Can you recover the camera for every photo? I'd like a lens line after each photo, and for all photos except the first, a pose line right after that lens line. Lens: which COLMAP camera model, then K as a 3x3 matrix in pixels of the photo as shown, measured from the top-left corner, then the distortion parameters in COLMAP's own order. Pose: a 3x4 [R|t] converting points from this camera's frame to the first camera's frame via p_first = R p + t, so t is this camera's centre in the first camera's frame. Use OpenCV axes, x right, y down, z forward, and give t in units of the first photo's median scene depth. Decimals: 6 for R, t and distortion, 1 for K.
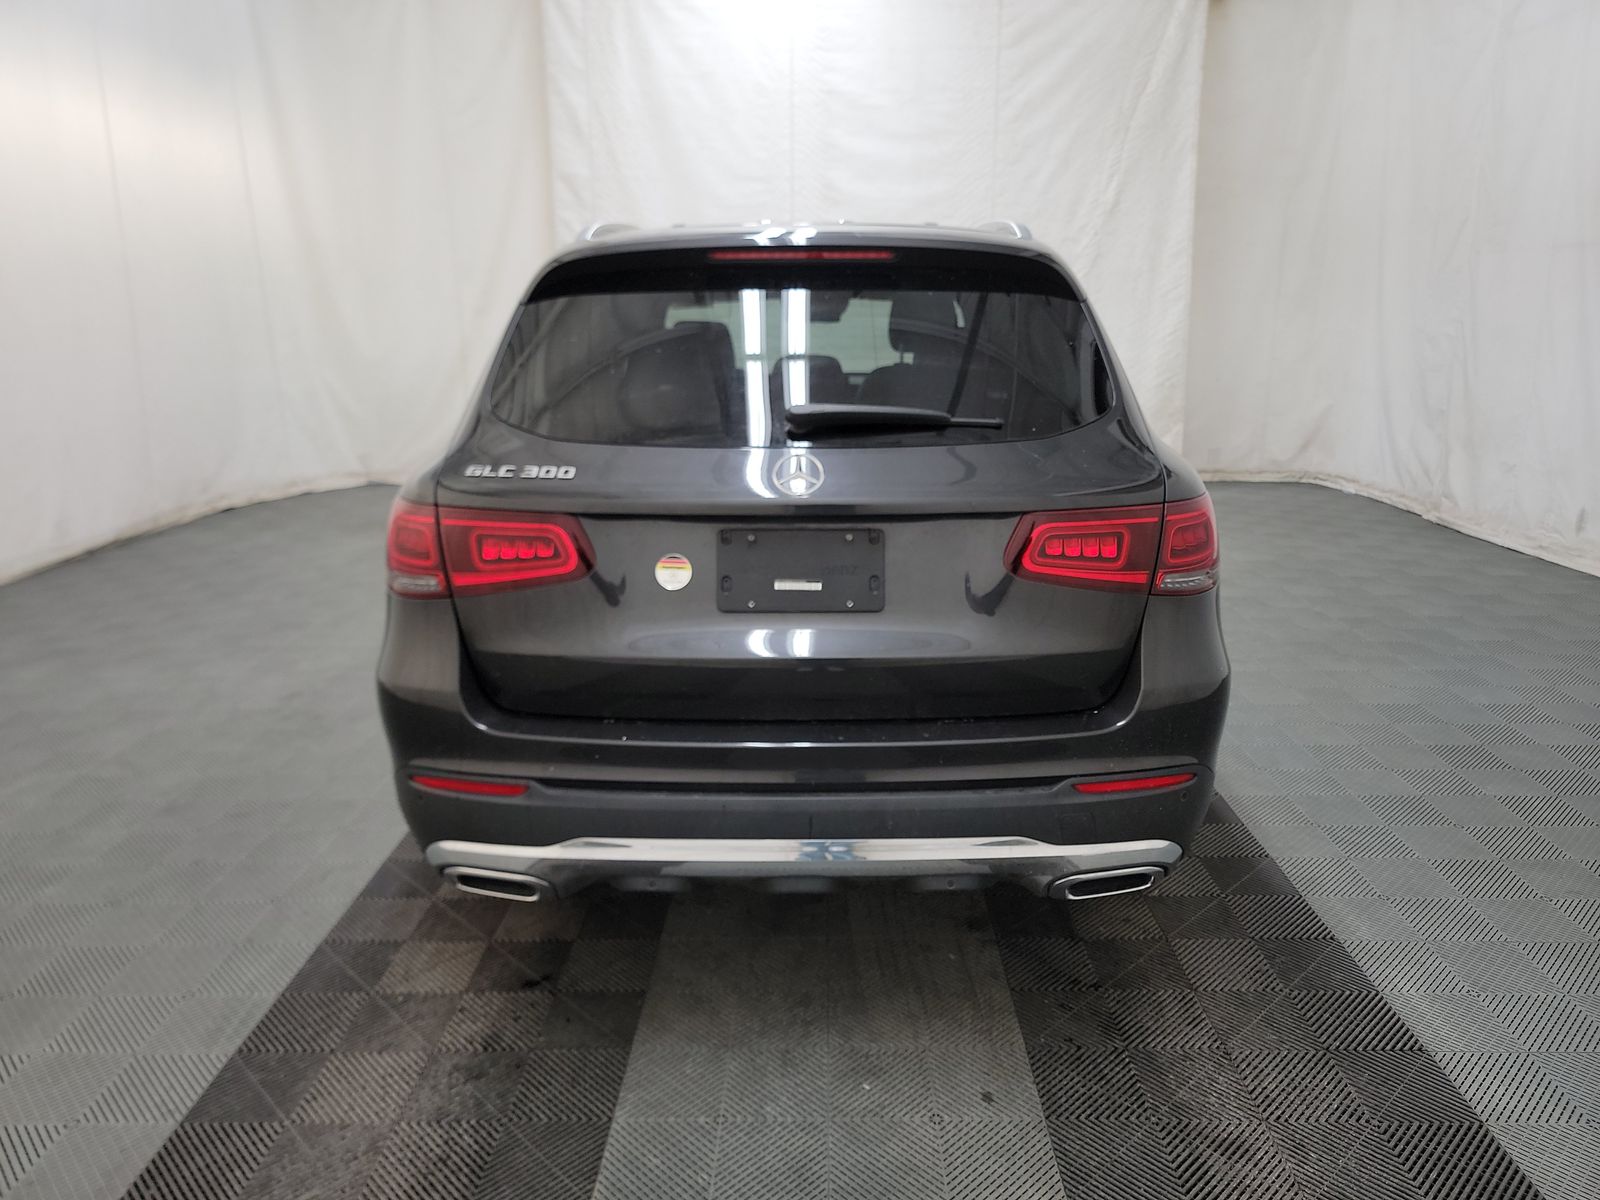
lens RADIAL K [[1123.7, 0, 826.2], [0, 1123.7, 599.1], [0, 0, 1]] dist [0.051856, -0.048547]
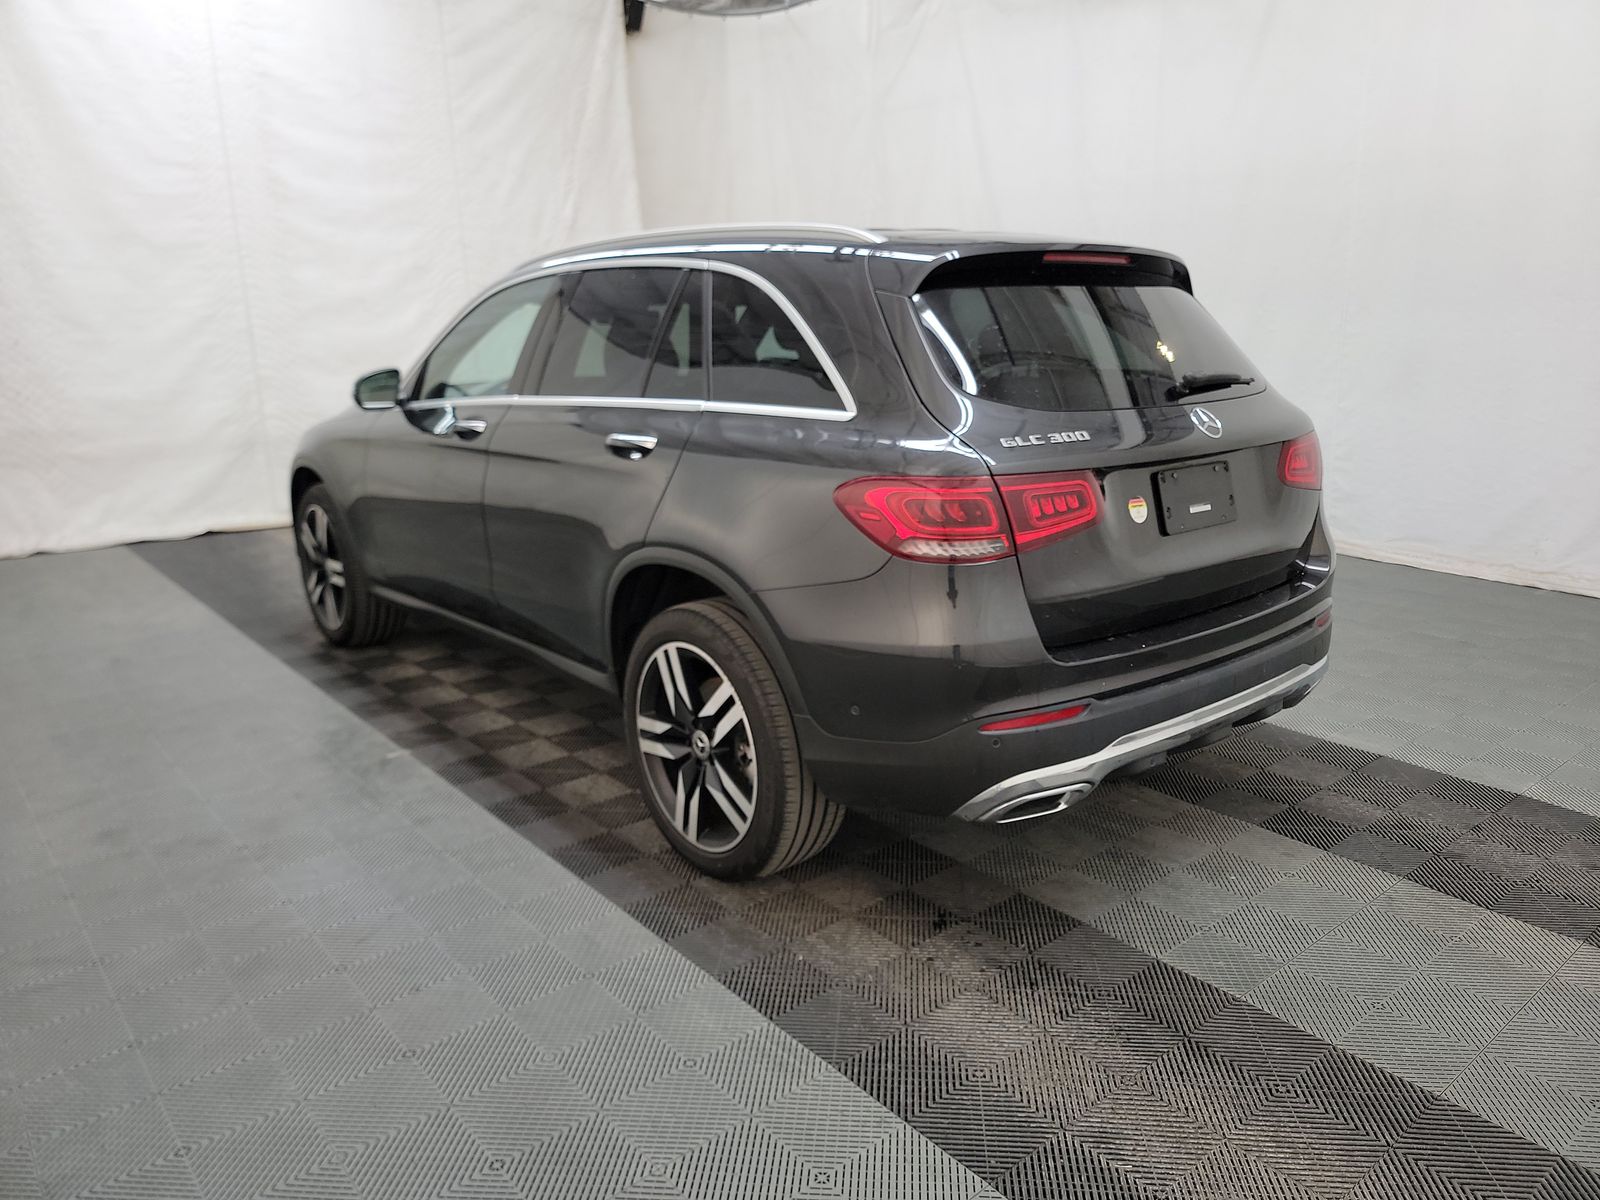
lens RADIAL K [[1123.7, 0, 836.7], [0, 1123.7, 598.7], [0, 0, 1]] dist [0.051856, -0.048547]
pose [[0.750518, -0.159093, 0.641415, -0.958930], [0.169425, 0.984472, 0.045939, -0.032298], [-0.638763, 0.074193, 0.765818, 0.208636]]
